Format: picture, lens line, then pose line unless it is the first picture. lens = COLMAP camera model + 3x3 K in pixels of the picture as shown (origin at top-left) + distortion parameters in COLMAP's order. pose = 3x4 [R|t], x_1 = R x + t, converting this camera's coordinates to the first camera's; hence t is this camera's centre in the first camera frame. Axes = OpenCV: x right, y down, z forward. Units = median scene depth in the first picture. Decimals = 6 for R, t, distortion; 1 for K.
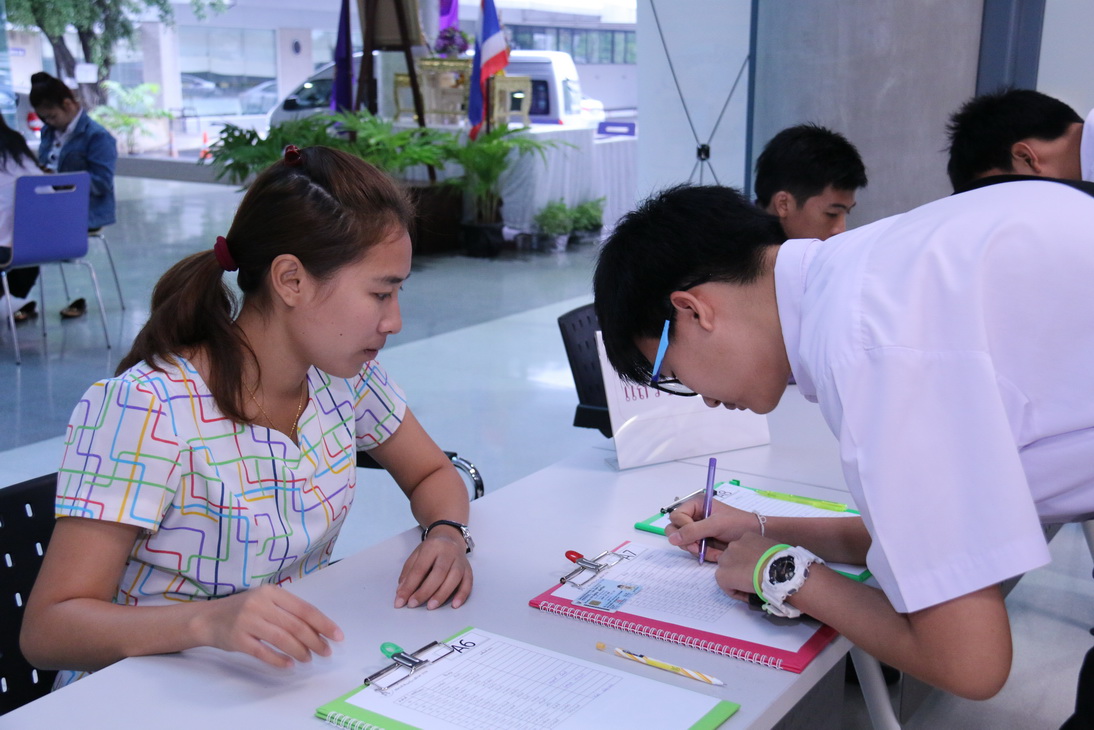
lens RADIAL K [[1403.6, 0, 547.0], [0, 1403.6, 365.0], [0, 0, 1]] dist [0.019907, 0.355122]
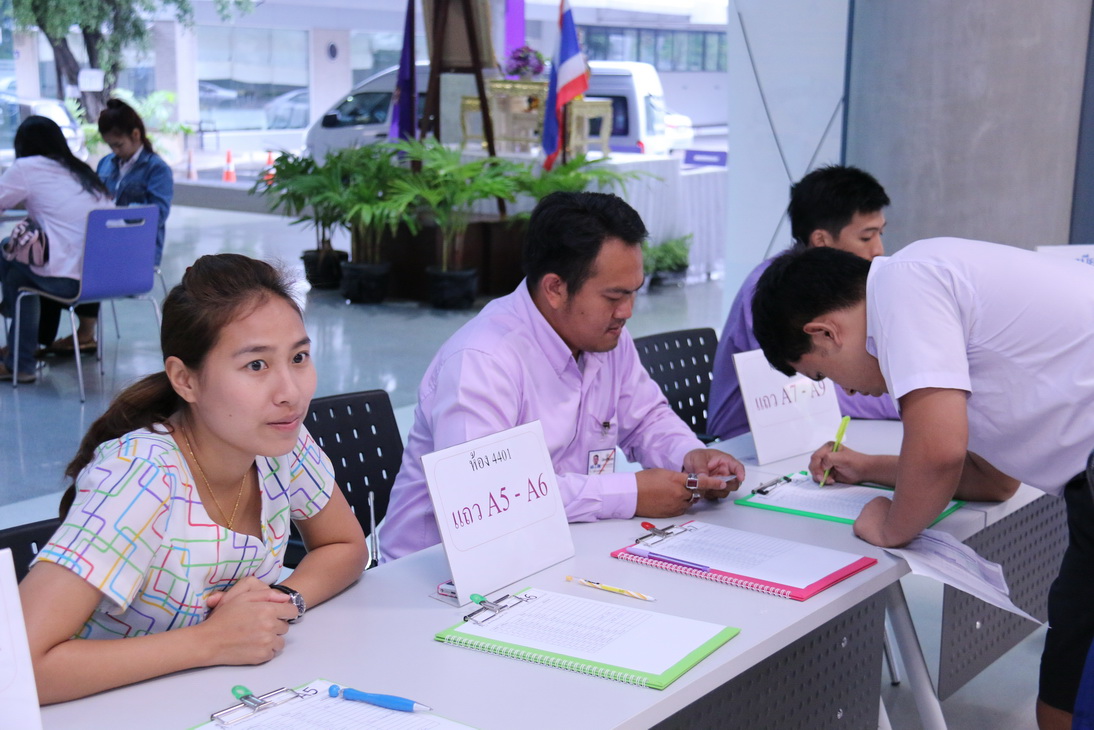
lens RADIAL K [[1827.6, 0, 547.0], [0, 1827.6, 365.0], [0, 0, 1]] dist [0.138591, 0.145724]
pose [[0.999194, 0.016112, -0.036777, -0.006663], [-0.017636, 0.998984, -0.041481, 0.014032], [0.036072, 0.042096, 0.998462, -0.167928]]
